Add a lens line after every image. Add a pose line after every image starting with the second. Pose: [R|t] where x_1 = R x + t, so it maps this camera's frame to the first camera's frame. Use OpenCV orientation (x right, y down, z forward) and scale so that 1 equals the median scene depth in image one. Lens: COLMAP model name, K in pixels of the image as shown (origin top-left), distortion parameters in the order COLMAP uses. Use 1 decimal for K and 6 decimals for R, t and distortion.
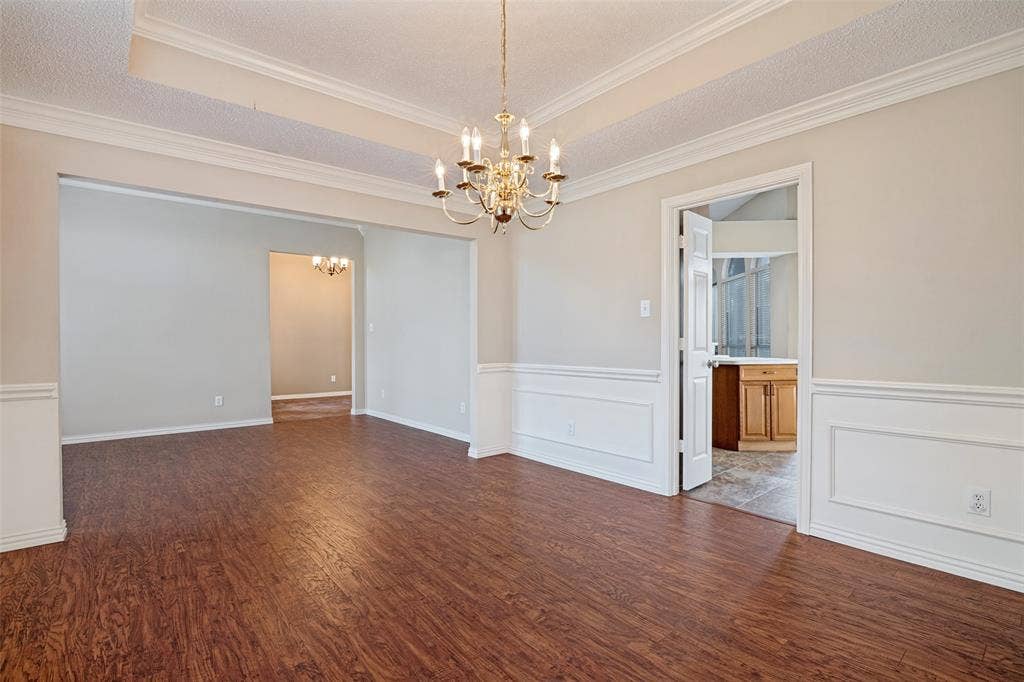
lens RADIAL K [[475.6, 0, 507.8], [0, 475.6, 345.1], [0, 0, 1]] dist [-0.015093, 0.000173]
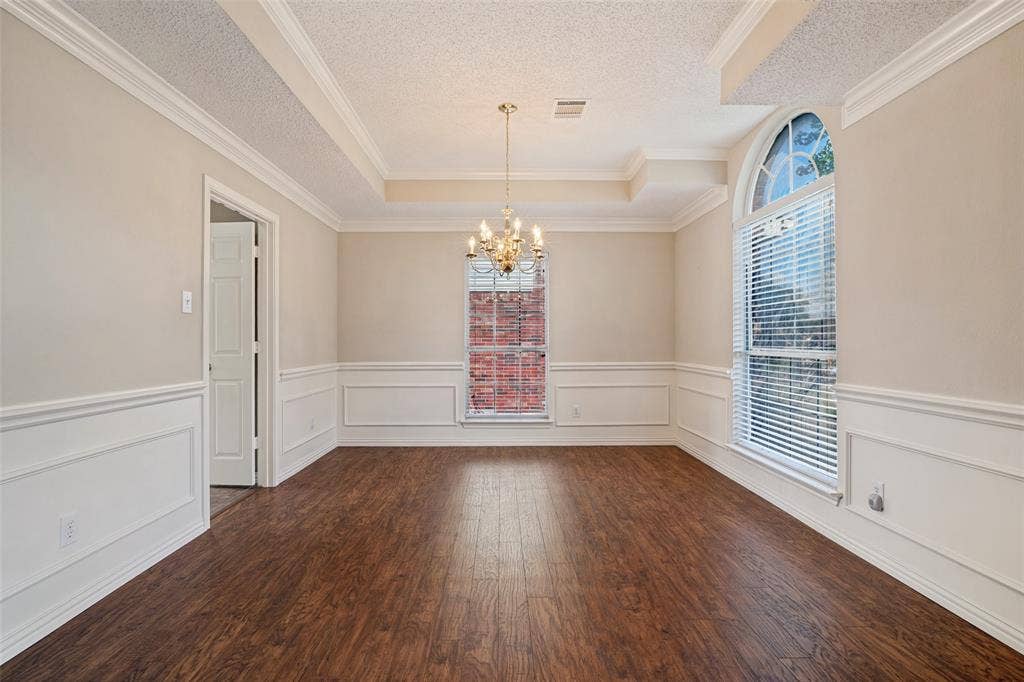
lens RADIAL K [[475.6, 0, 507.8], [0, 475.6, 345.1], [0, 0, 1]] dist [-0.015093, 0.000173]
pose [[-0.776311, 0.000316, 0.630350, -0.693169], [0.008886, 0.999906, 0.010443, -0.013050], [-0.630288, 0.013709, -0.776240, 1.503683]]
